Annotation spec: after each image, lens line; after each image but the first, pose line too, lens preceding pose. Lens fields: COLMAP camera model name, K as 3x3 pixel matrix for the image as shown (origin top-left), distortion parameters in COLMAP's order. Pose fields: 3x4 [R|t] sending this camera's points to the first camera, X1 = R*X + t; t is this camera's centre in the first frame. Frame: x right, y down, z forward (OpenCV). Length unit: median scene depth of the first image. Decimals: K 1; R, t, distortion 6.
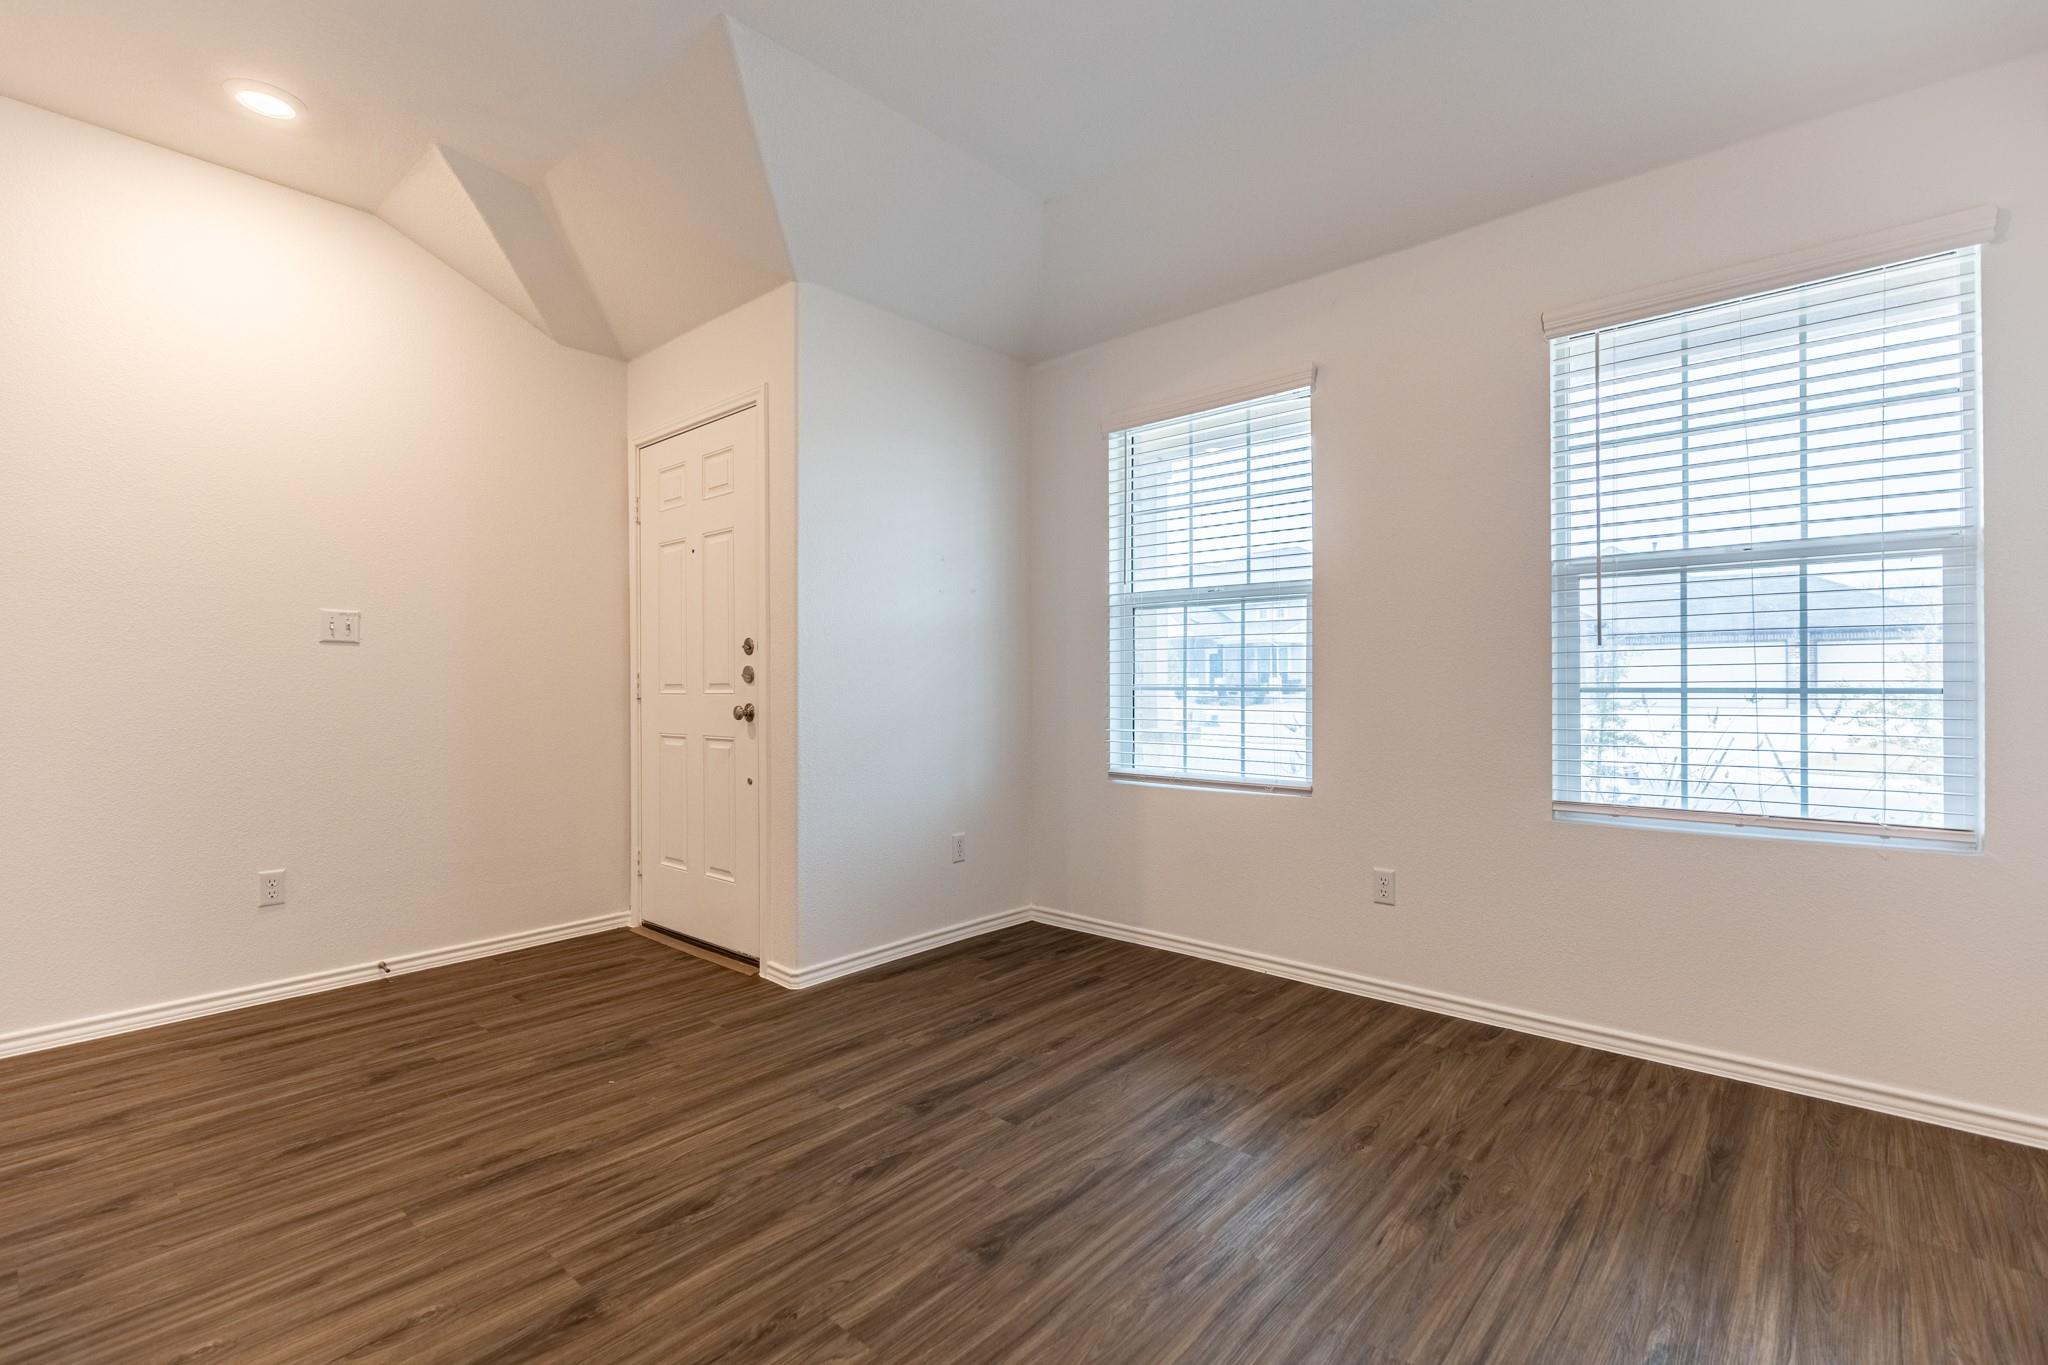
lens RADIAL K [[912.4, 0, 1019.8], [0, 912.4, 678.7], [0, 0, 1]] dist [0.005839, -0.002122]
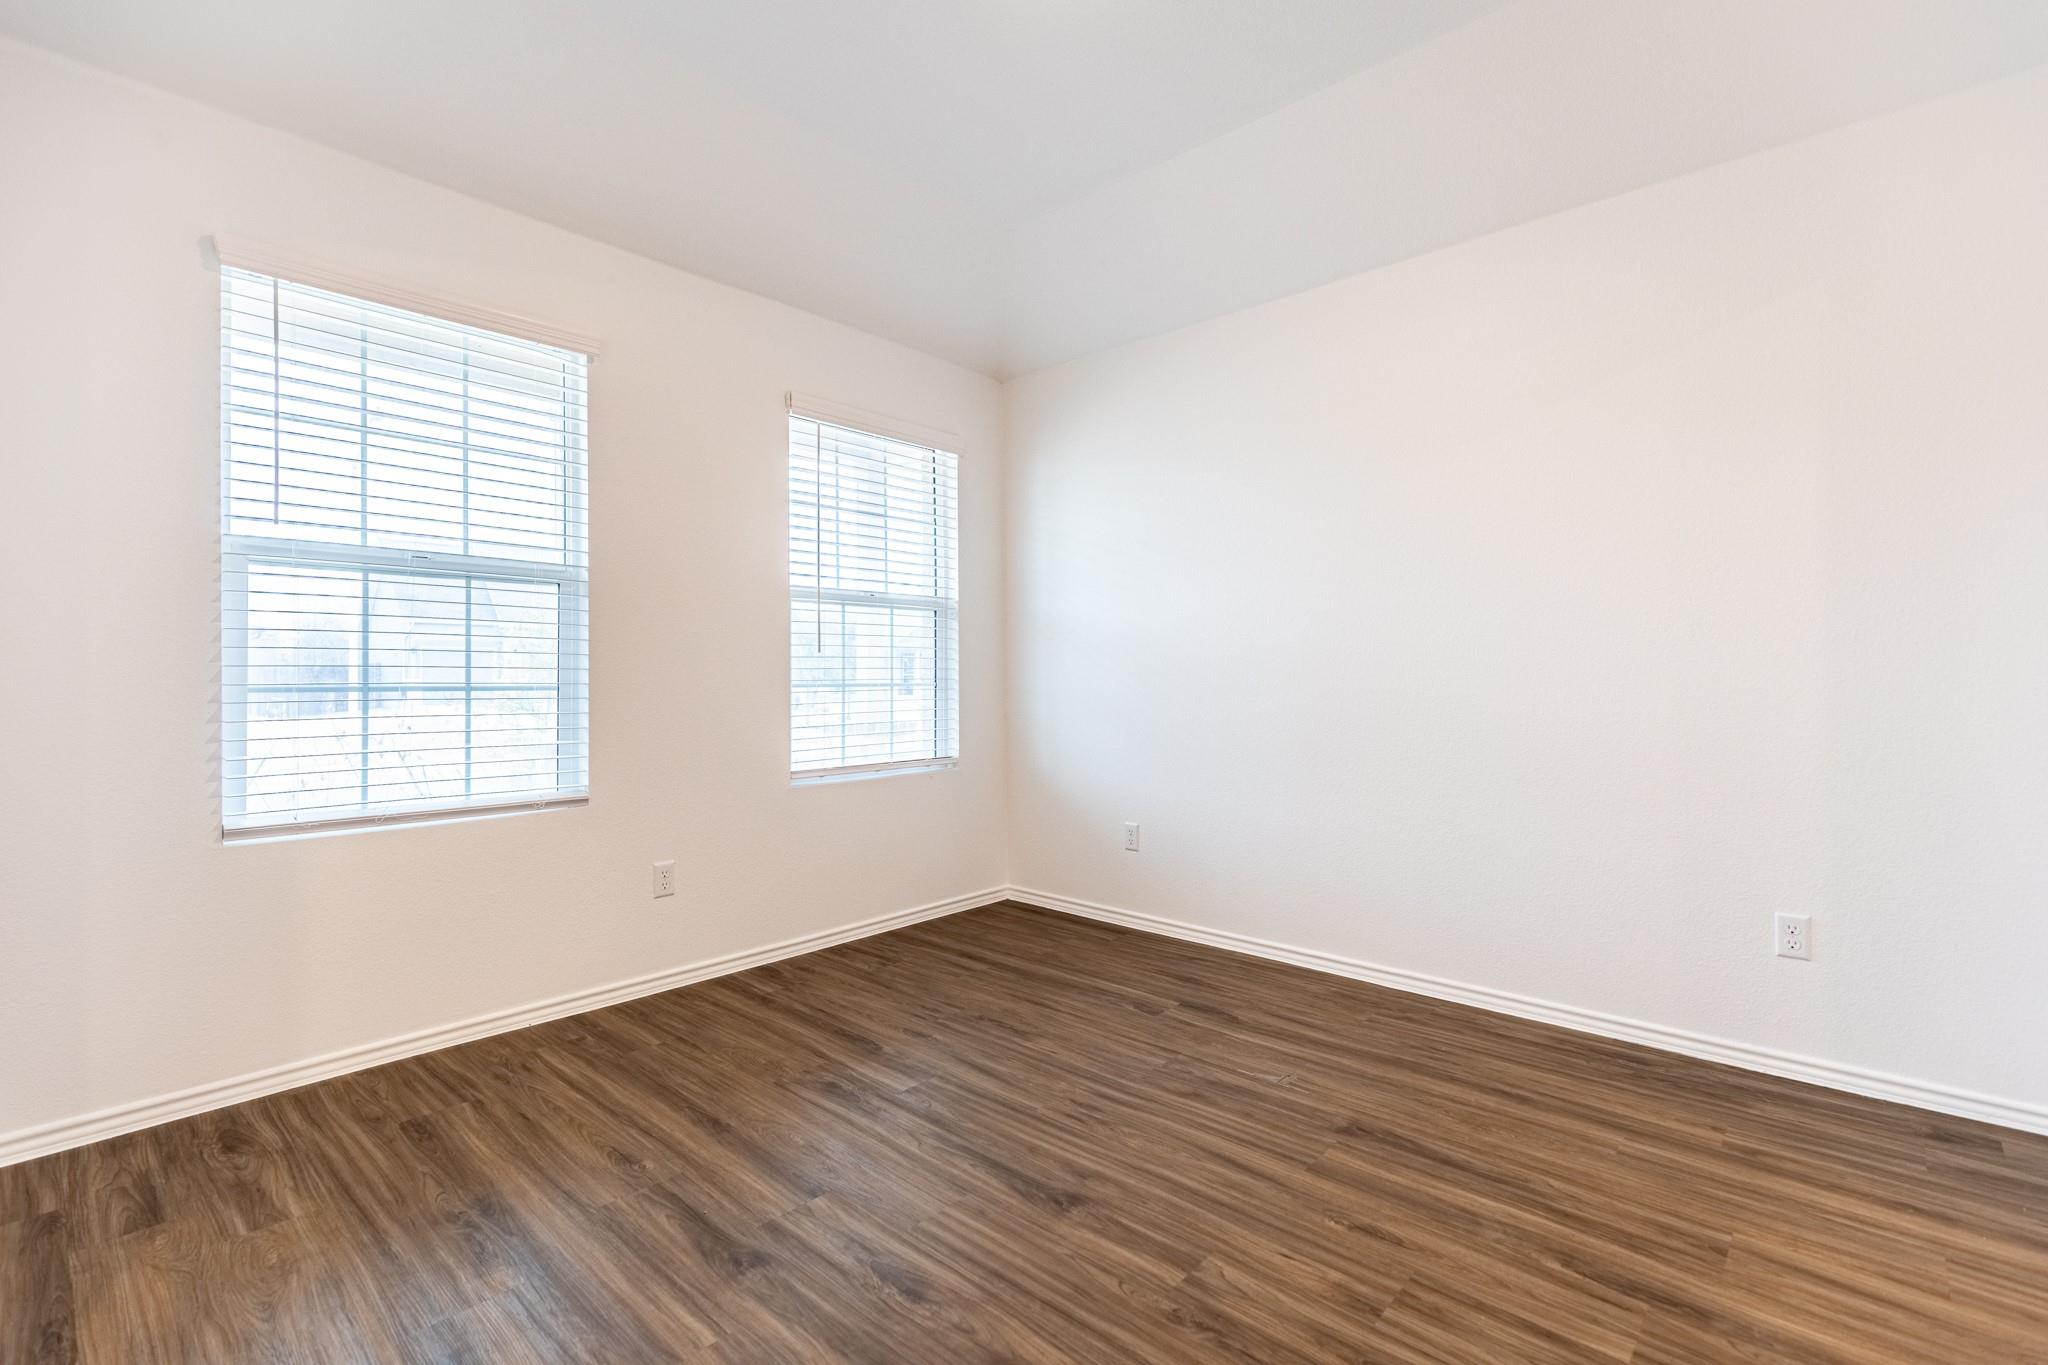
lens RADIAL K [[912.4, 0, 1043.3], [0, 912.4, 681.7], [0, 0, 1]] dist [0.005839, -0.002122]
pose [[0.001949, -0.000548, 0.999998, -0.725738], [-0.001024, 0.999999, 0.000550, 0.005755], [-0.999998, -0.001025, 0.001948, 0.666848]]
